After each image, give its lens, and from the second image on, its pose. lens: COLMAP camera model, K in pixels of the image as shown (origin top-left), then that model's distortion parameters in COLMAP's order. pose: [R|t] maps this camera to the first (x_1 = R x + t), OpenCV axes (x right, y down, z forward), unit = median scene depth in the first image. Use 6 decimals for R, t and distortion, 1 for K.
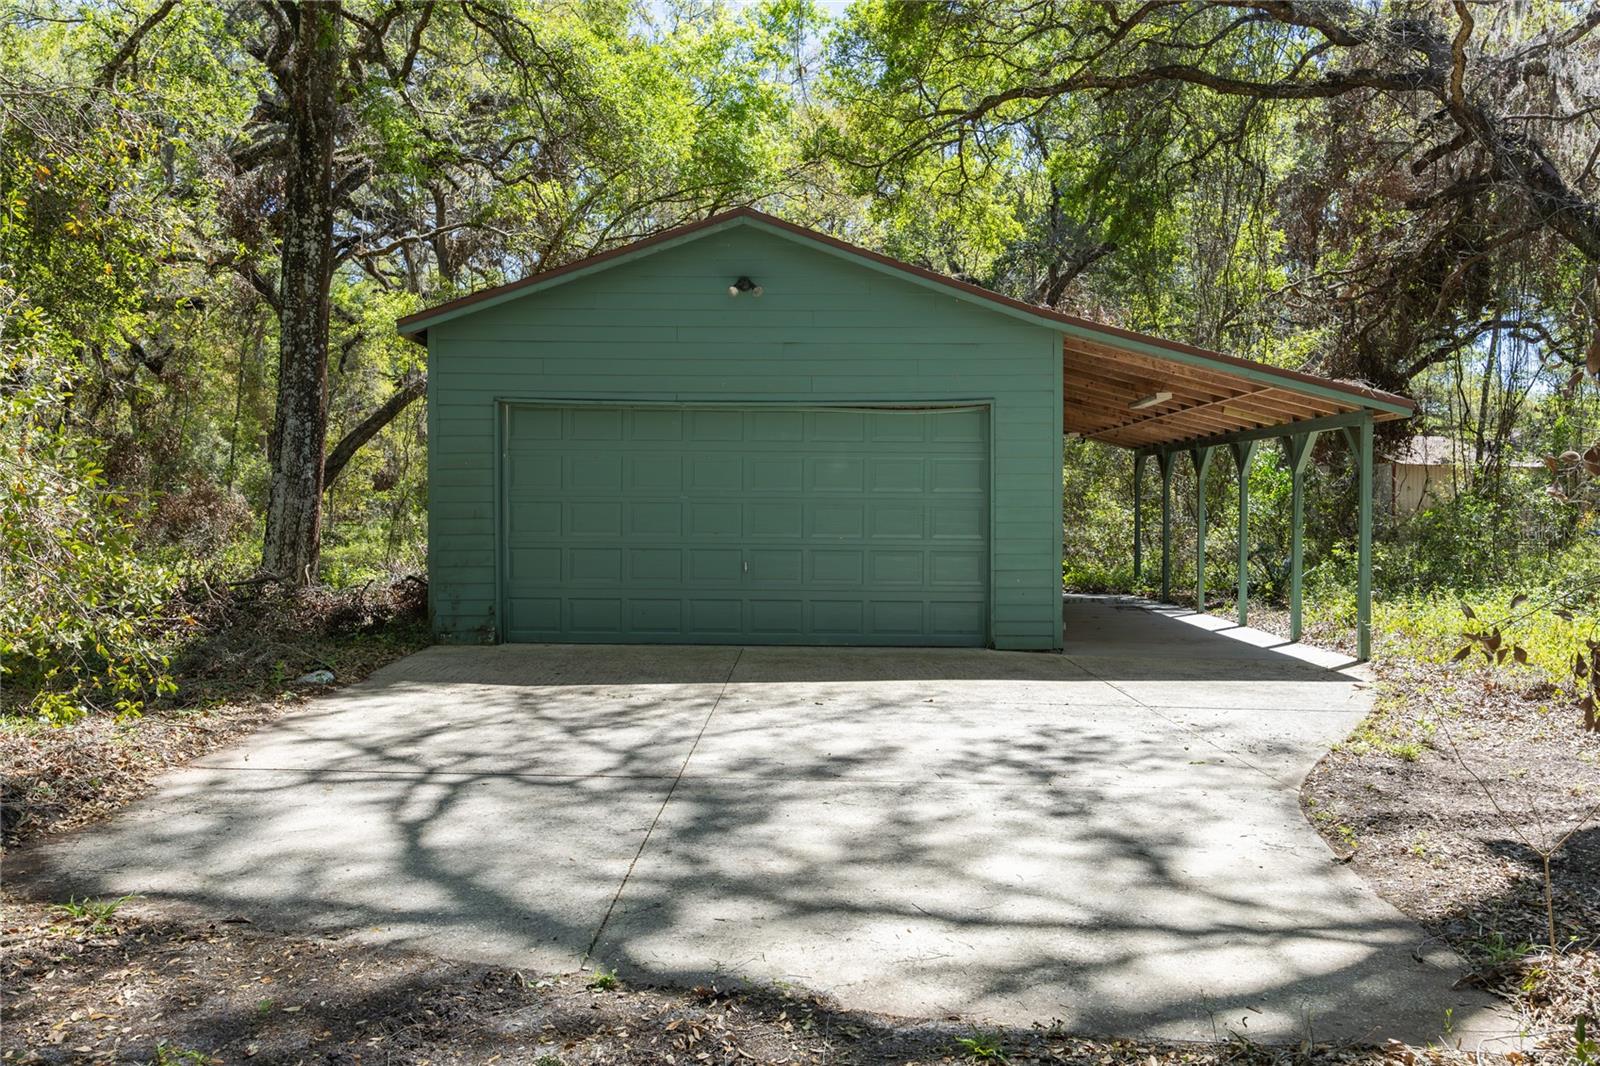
lens RADIAL K [[1370.7, 0, 795.5], [0, 1370.7, 528.8], [0, 0, 1]] dist [0.012637, 0.007379]
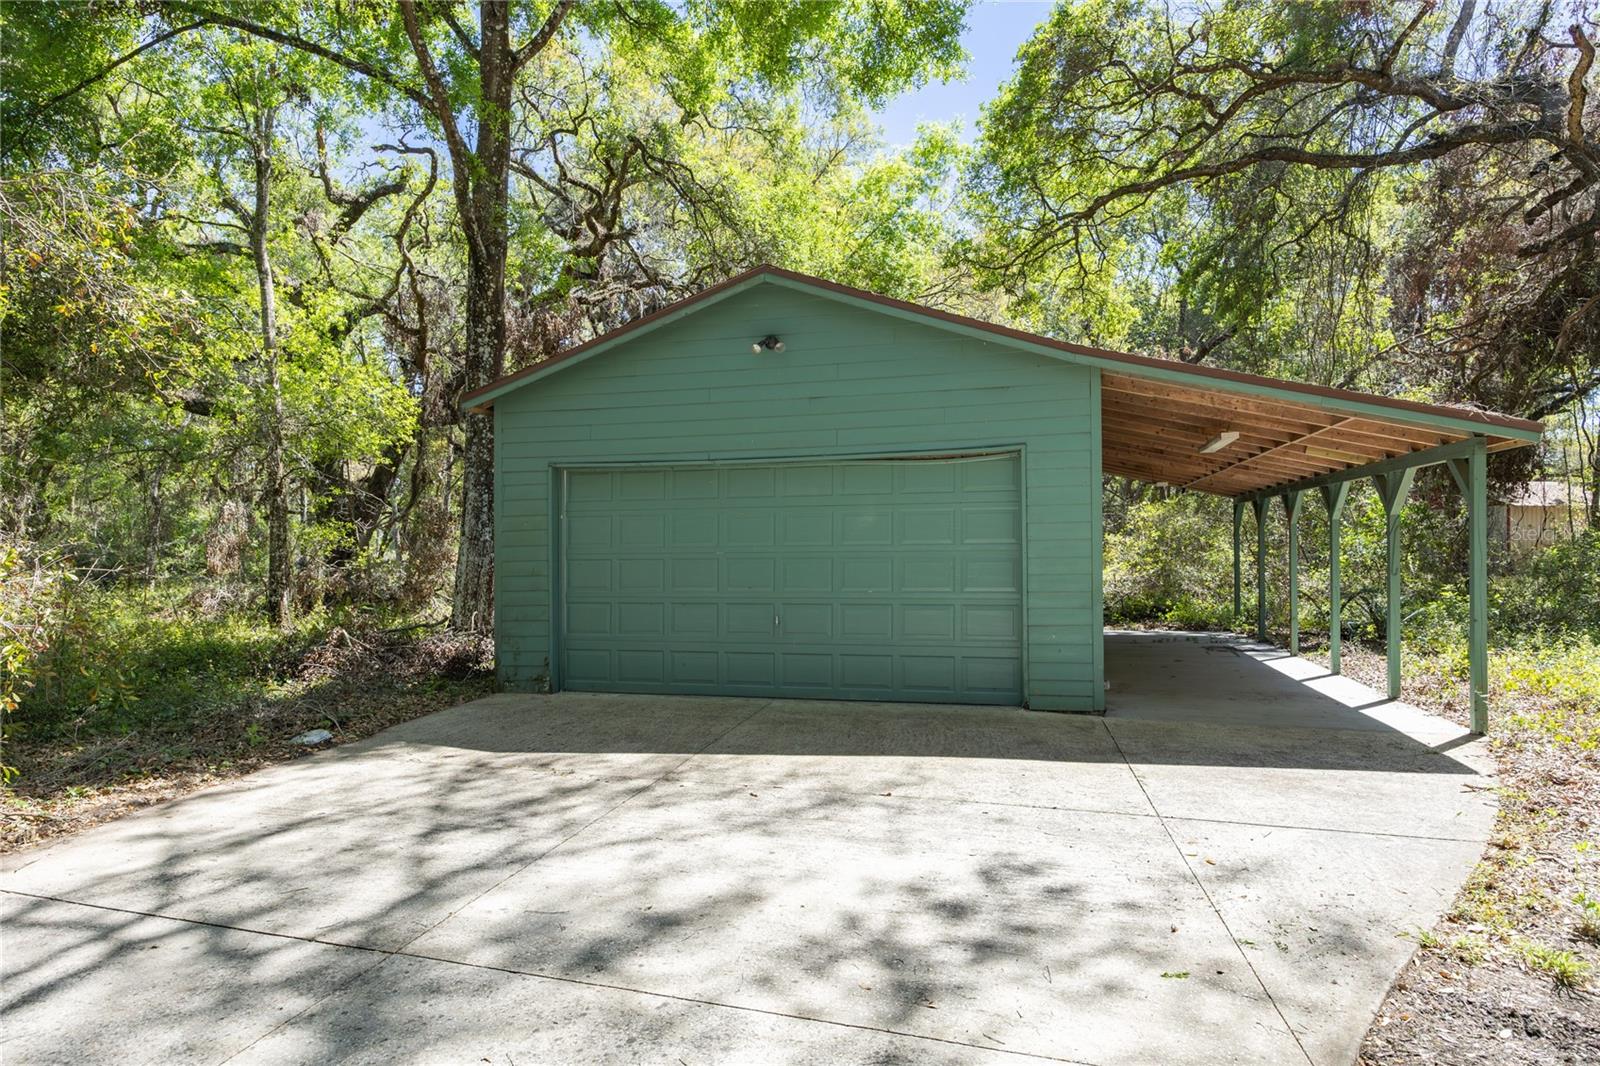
lens RADIAL K [[910.2, 0, 809.0], [0, 910.2, 558.4], [0, 0, 1]] dist [0.003518, -0.001657]
pose [[0.970555, -0.014472, -0.240444, 0.113929], [0.012760, 0.999881, -0.008677, -0.009346], [0.240541, 0.005354, 0.970624, 0.270603]]
